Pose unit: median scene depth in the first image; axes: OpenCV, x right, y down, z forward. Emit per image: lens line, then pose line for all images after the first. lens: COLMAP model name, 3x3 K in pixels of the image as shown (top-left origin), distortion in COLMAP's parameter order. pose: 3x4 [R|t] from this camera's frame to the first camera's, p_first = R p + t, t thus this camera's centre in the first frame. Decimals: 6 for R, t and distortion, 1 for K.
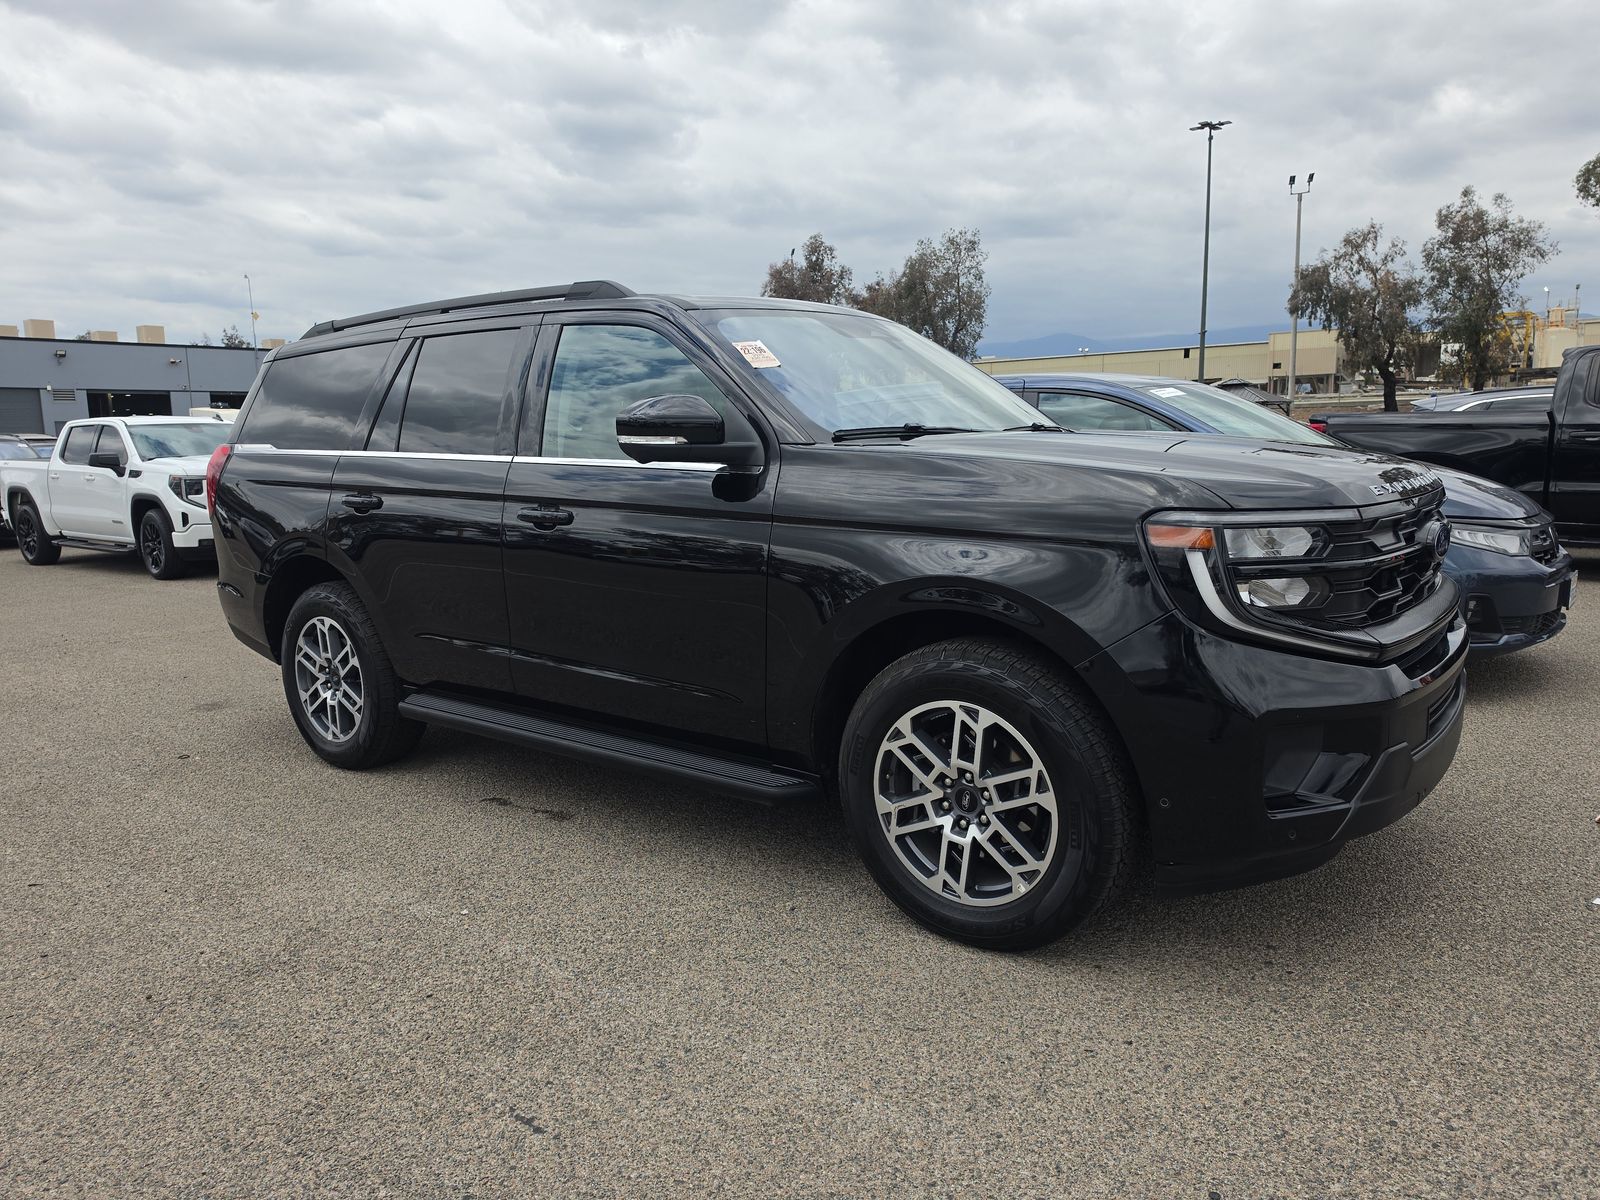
lens RADIAL K [[1143.6, 0, 798.7], [0, 1143.6, 610.9], [0, 0, 1]] dist [-0.018678, 0.008775]
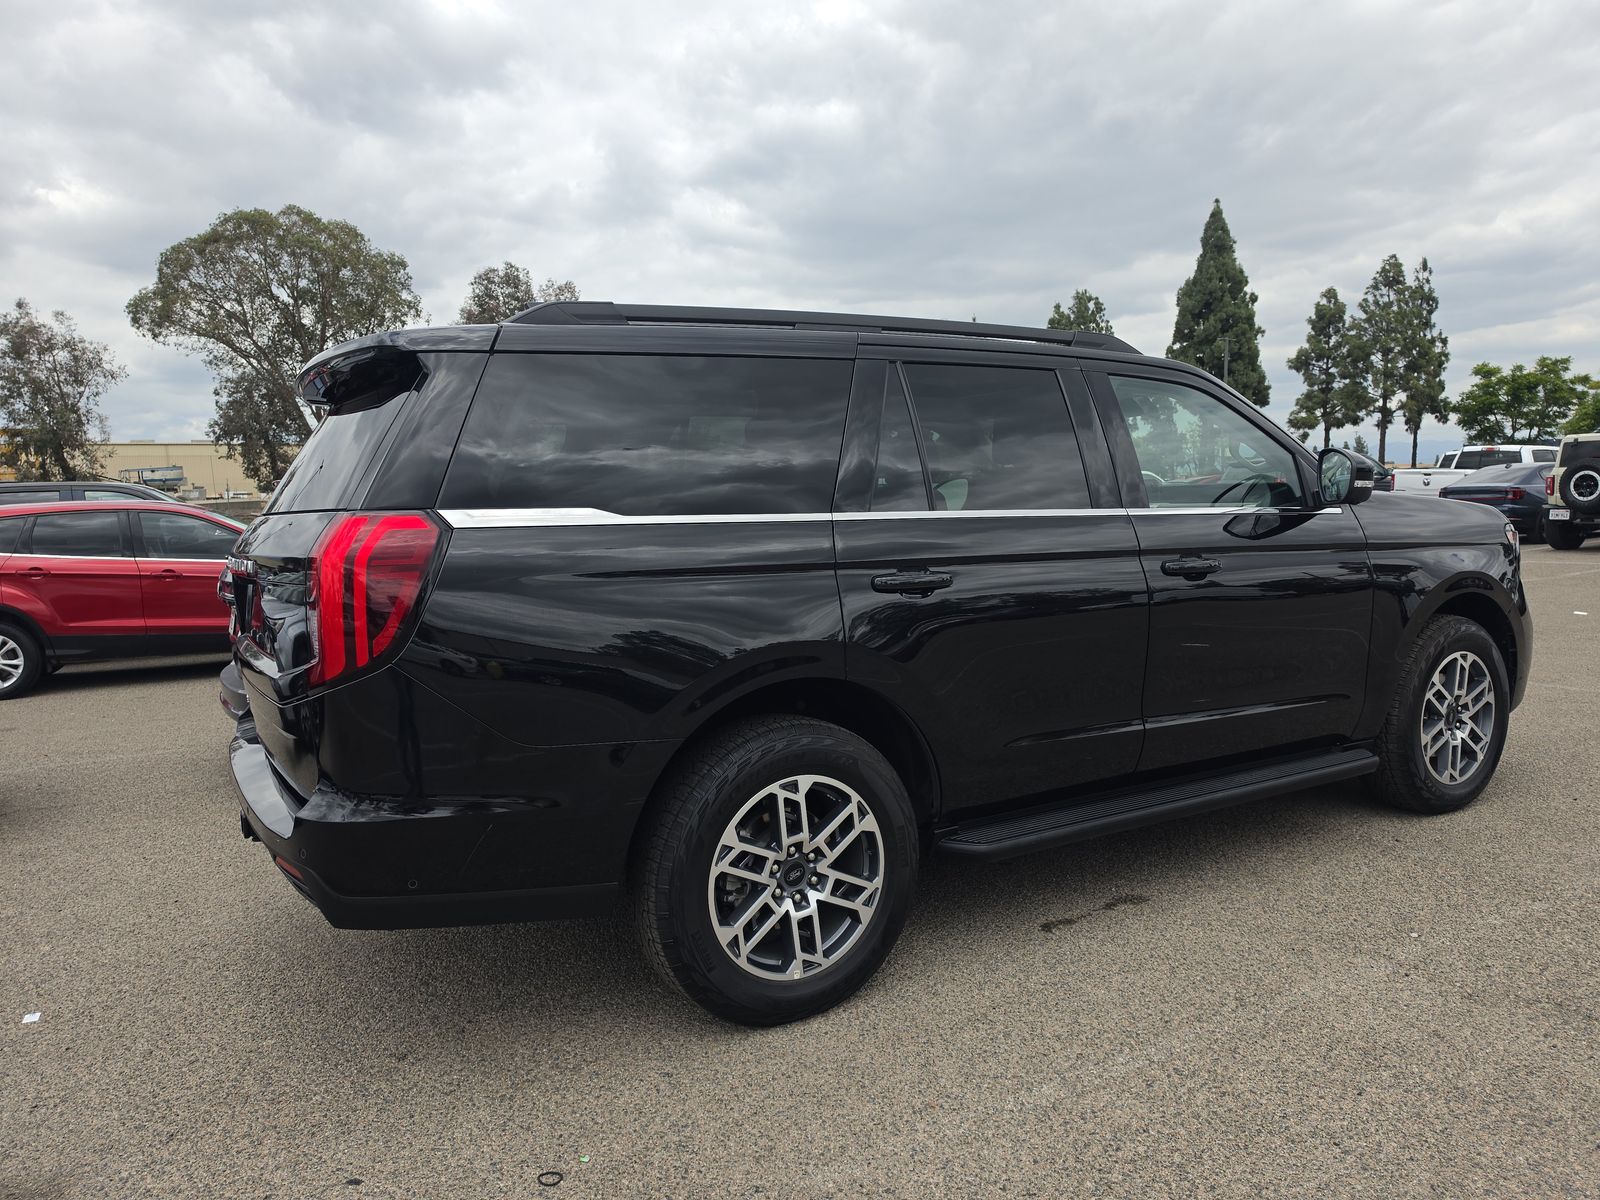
lens RADIAL K [[1143.6, 0, 789.4], [0, 1143.6, 589.1], [0, 0, 1]] dist [-0.018678, 0.008775]
pose [[0.363900, -0.058912, 0.929573, -0.263805], [0.170994, 0.985262, -0.004498, -0.024978], [-0.915608, 0.160589, 0.368610, 0.201022]]
